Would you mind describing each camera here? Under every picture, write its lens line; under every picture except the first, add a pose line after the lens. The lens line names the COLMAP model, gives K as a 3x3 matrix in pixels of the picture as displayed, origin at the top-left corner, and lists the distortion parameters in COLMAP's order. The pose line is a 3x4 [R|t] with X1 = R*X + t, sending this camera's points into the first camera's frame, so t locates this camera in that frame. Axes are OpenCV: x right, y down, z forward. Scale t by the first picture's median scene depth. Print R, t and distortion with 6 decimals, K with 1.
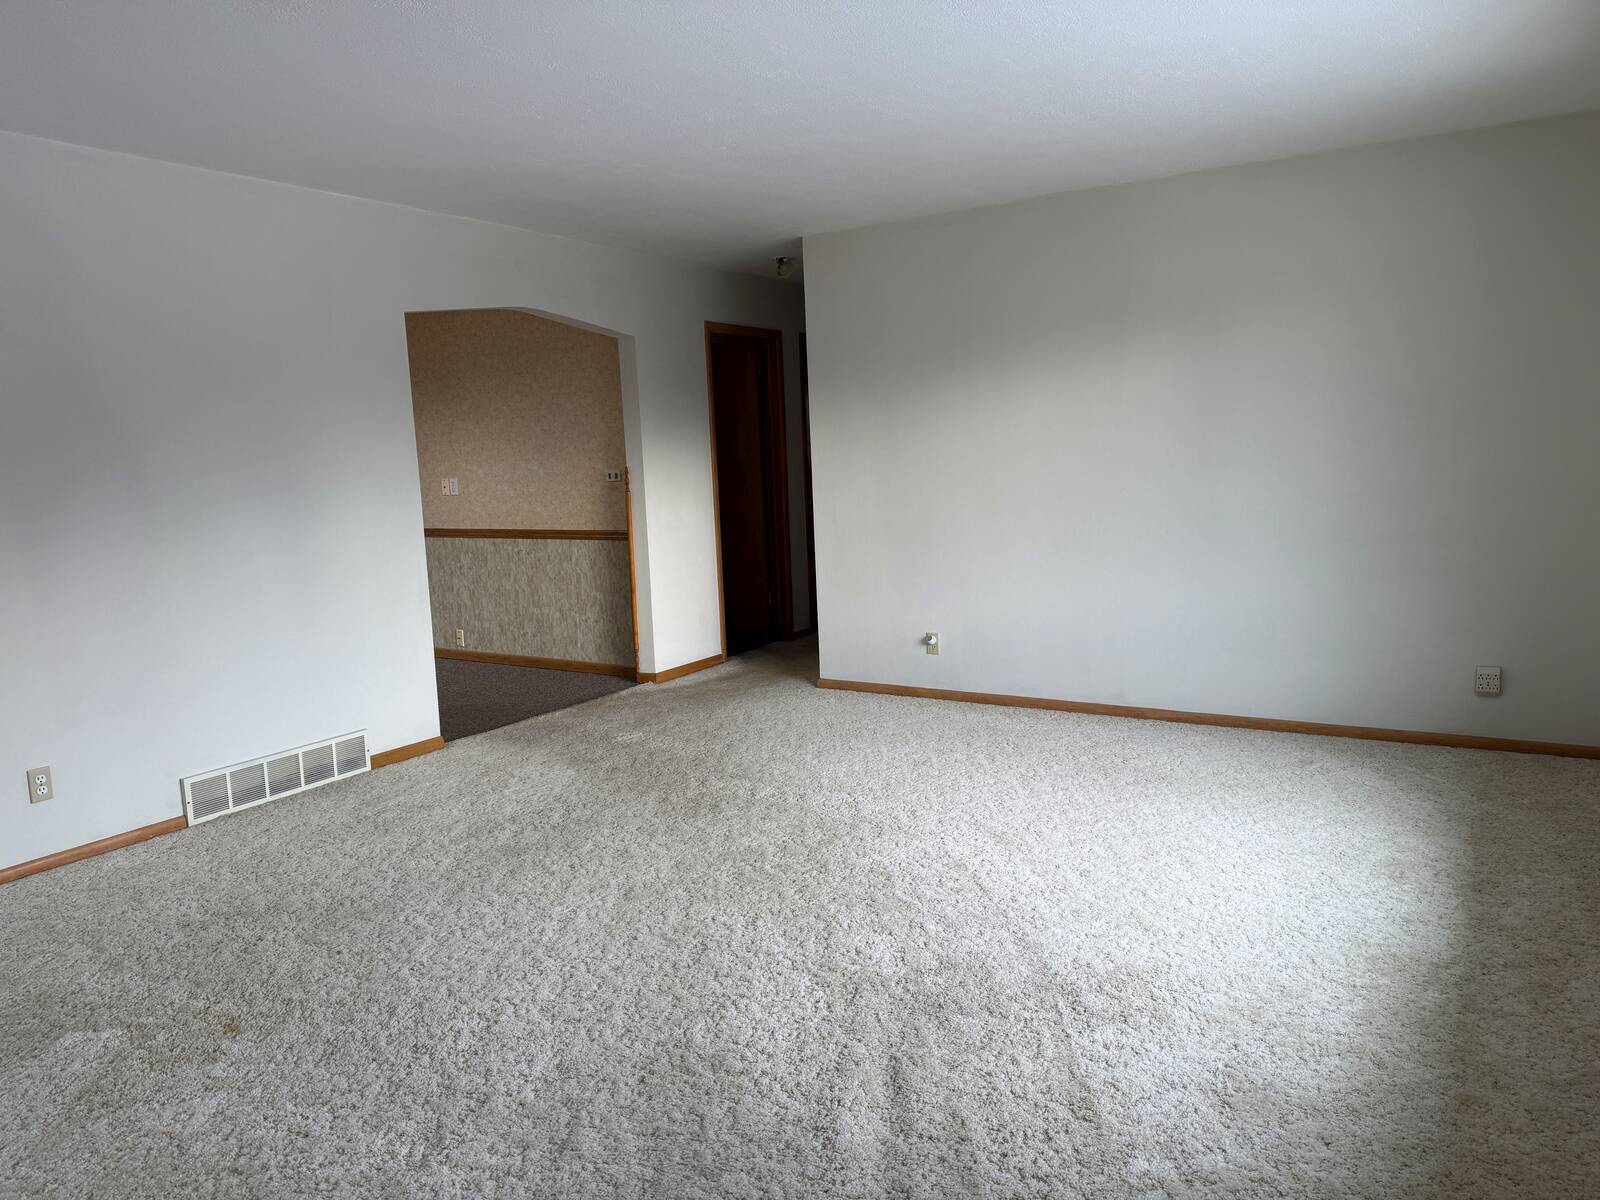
lens RADIAL K [[1109.1, 0, 800.0], [0, 1109.1, 600.0], [0, 0, 1]] dist [0.006728, -0.006341]
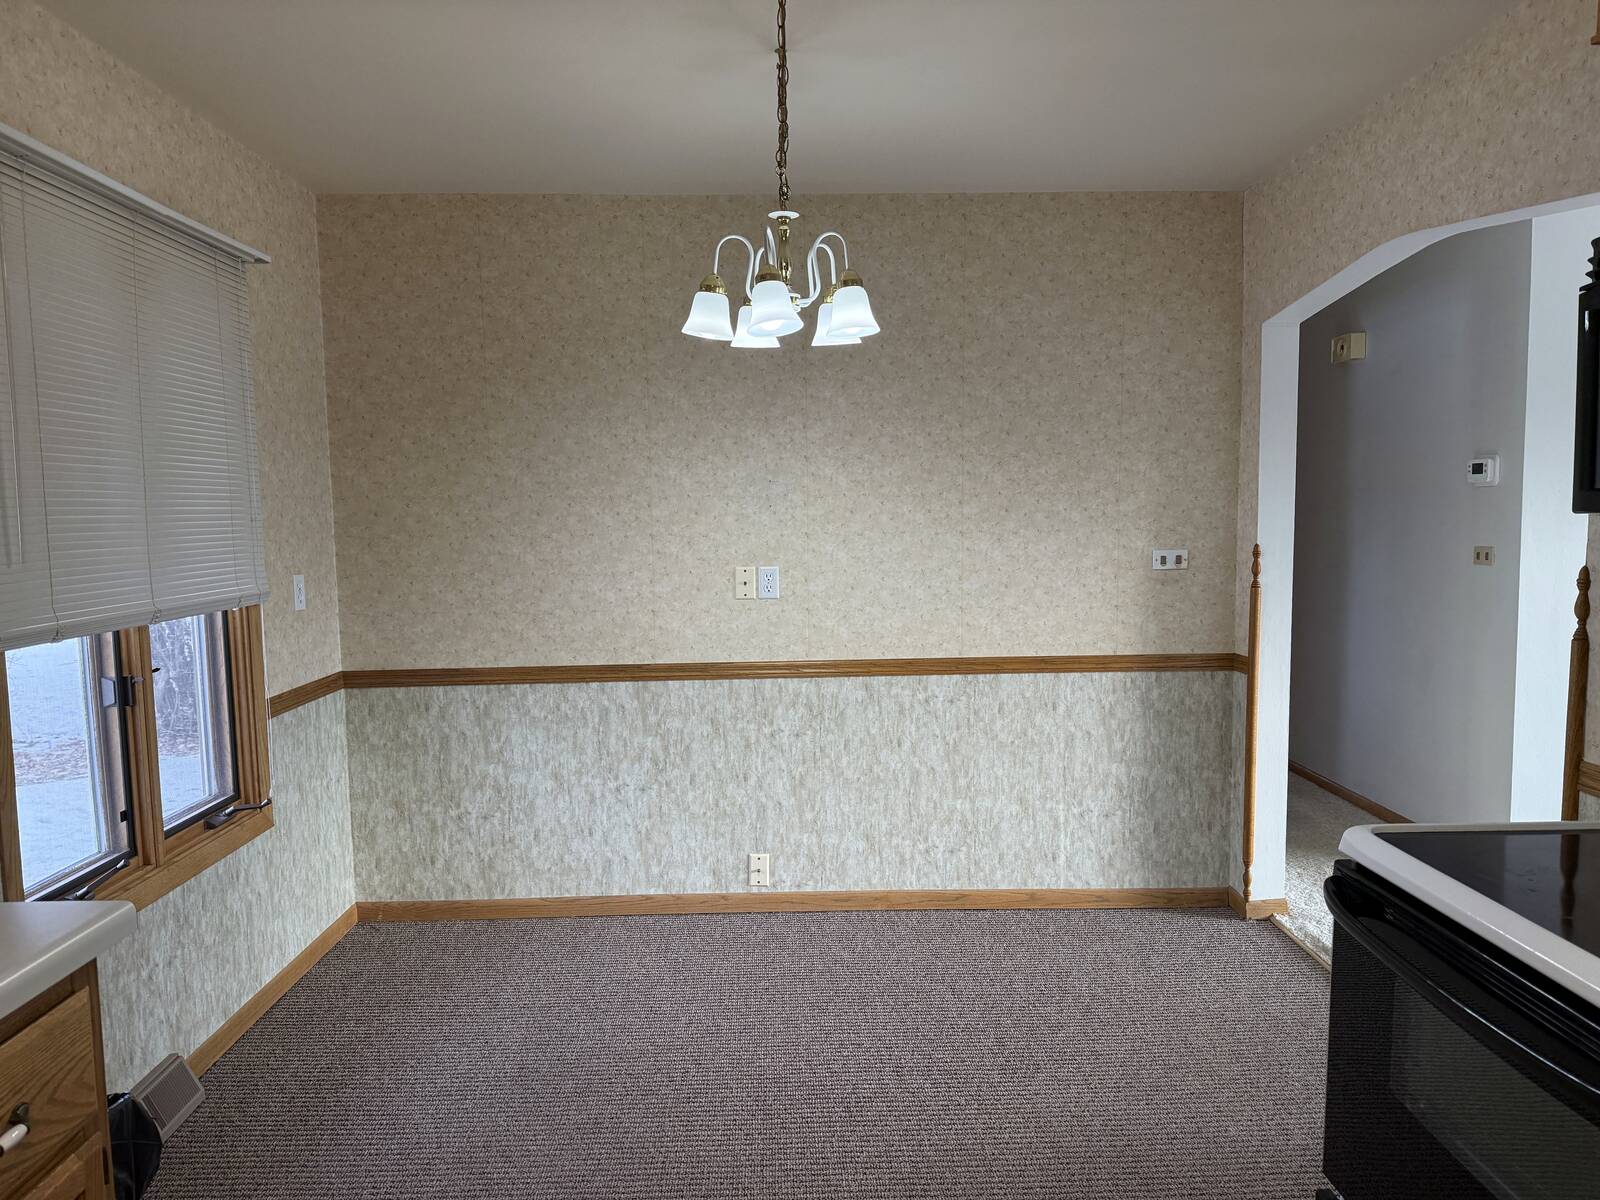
lens RADIAL K [[1109.1, 0, 800.0], [0, 1109.1, 600.0], [0, 0, 1]] dist [0.006728, -0.006341]
pose [[0.865319, -0.024652, 0.500615, -0.586794], [0.060647, 0.996601, -0.055752, -0.066609], [-0.497539, 0.078604, 0.863873, 0.563880]]
